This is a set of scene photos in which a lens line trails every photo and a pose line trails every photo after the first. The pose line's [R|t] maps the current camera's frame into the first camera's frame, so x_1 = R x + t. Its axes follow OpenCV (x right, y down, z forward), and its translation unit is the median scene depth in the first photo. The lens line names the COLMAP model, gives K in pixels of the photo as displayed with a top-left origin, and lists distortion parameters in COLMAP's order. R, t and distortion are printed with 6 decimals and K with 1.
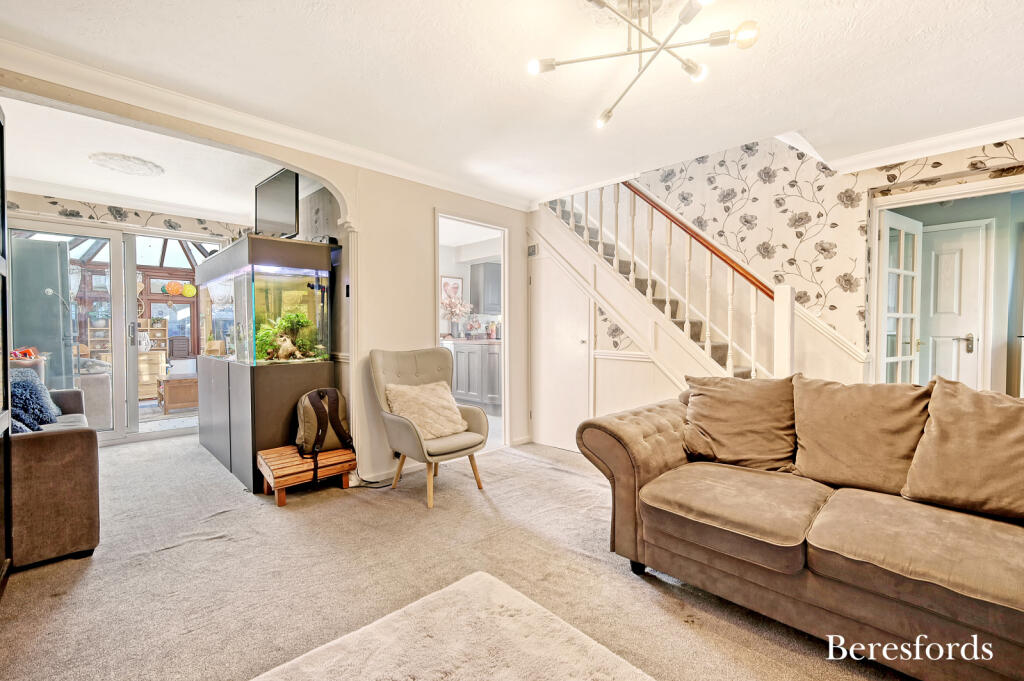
lens RADIAL K [[448.3, 0, 511.7], [0, 448.3, 338.8], [0, 0, 1]] dist [0.005086, -0.000183]
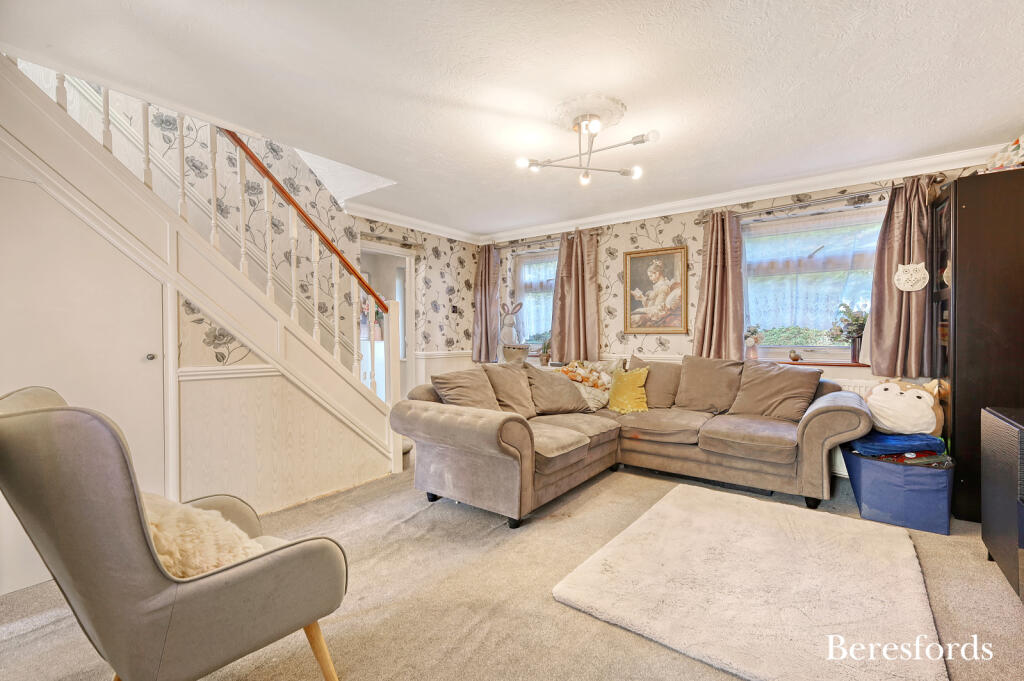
lens RADIAL K [[448.3, 0, 515.9], [0, 448.3, 340.9], [0, 0, 1]] dist [0.005086, -0.000183]
pose [[-0.176046, -0.009147, 0.984339, -0.514099], [0.029102, 0.999471, 0.014492, -0.009009], [-0.983952, 0.031198, -0.175687, 0.654658]]
